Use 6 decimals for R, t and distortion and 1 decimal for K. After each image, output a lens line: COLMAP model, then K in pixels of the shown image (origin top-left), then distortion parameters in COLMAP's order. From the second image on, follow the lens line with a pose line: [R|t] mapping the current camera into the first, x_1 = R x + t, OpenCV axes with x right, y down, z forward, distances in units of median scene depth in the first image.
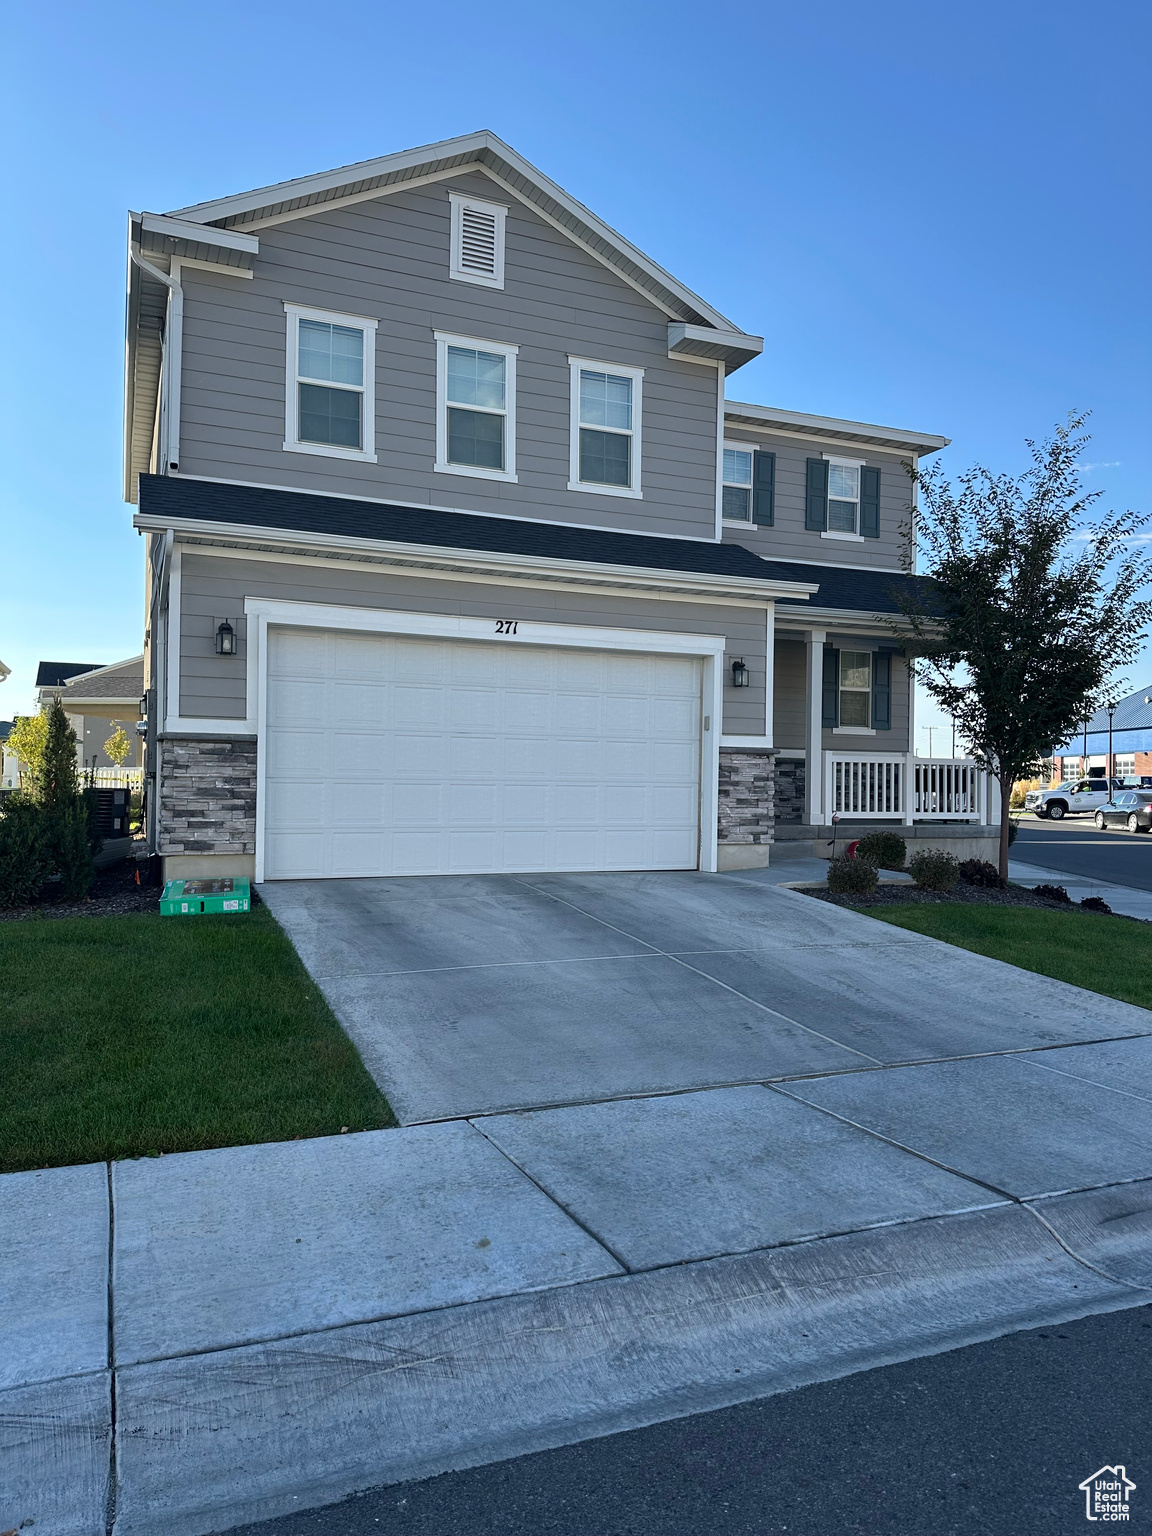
lens RADIAL K [[1059.1, 0, 569.6], [0, 1059.1, 793.3], [0, 0, 1]] dist [0.149981, -0.317468]
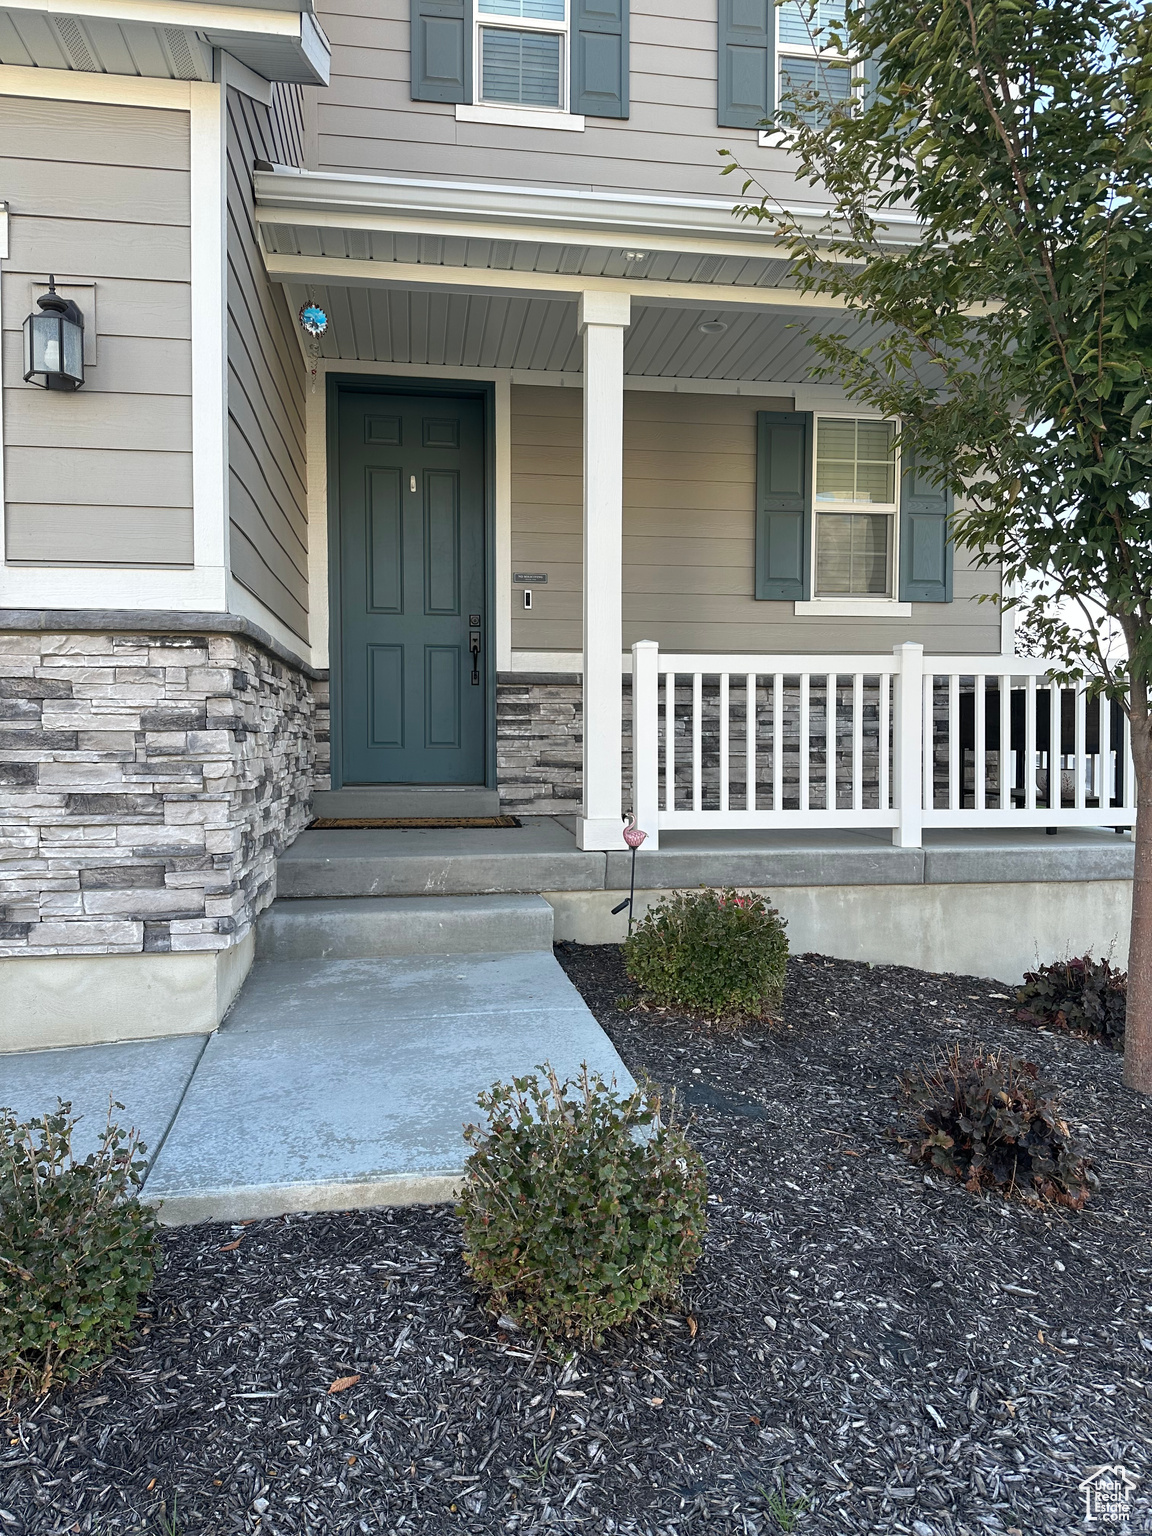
lens RADIAL K [[1065.7, 0, 576.0], [0, 1065.7, 768.0], [0, 0, 1]] dist [0.113213, -0.139424]
pose [[0.970115, -0.005888, -0.242576, 0.354251], [0.011310, 0.999716, 0.020966, -0.006220], [0.242383, -0.023083, 0.969906, 0.748876]]
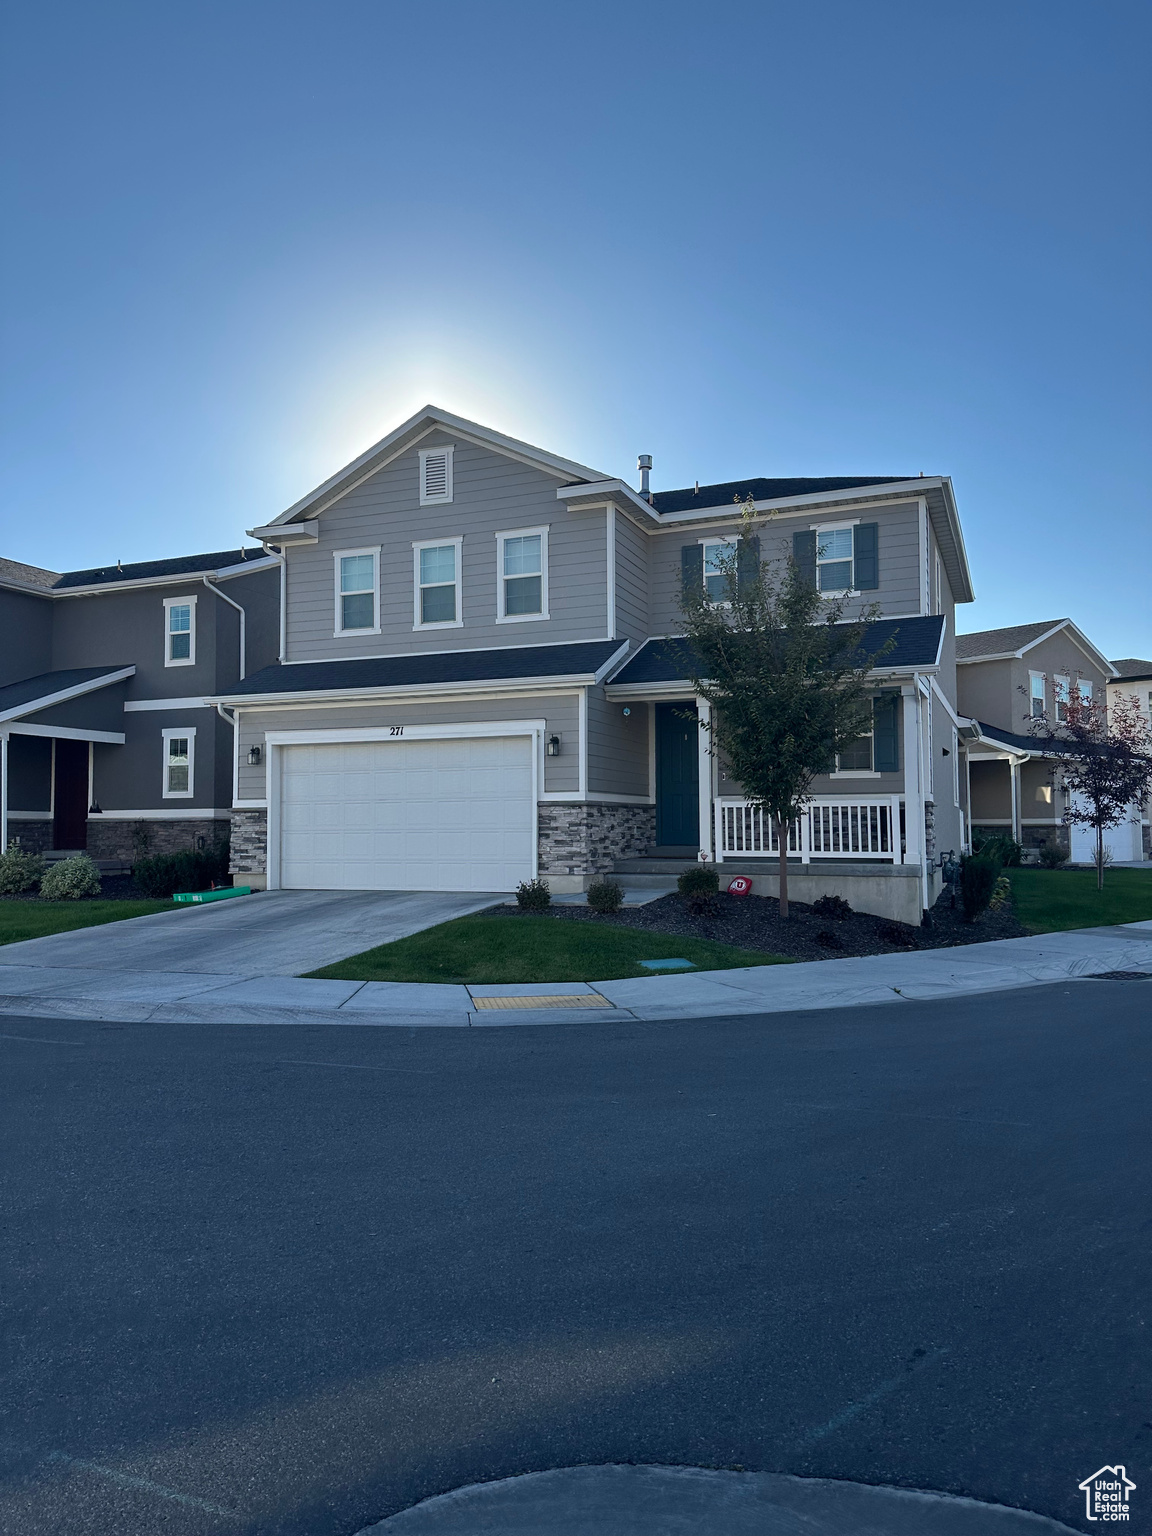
lens RADIAL K [[1059.1, 0, 569.6], [0, 1059.1, 793.3], [0, 0, 1]] dist [0.149981, -0.317468]
pose [[0.698025, -0.041096, -0.714894, 1.106583], [0.009099, 0.998780, -0.048531, 0.011133], [0.716016, 0.027371, 0.697547, 0.090228]]
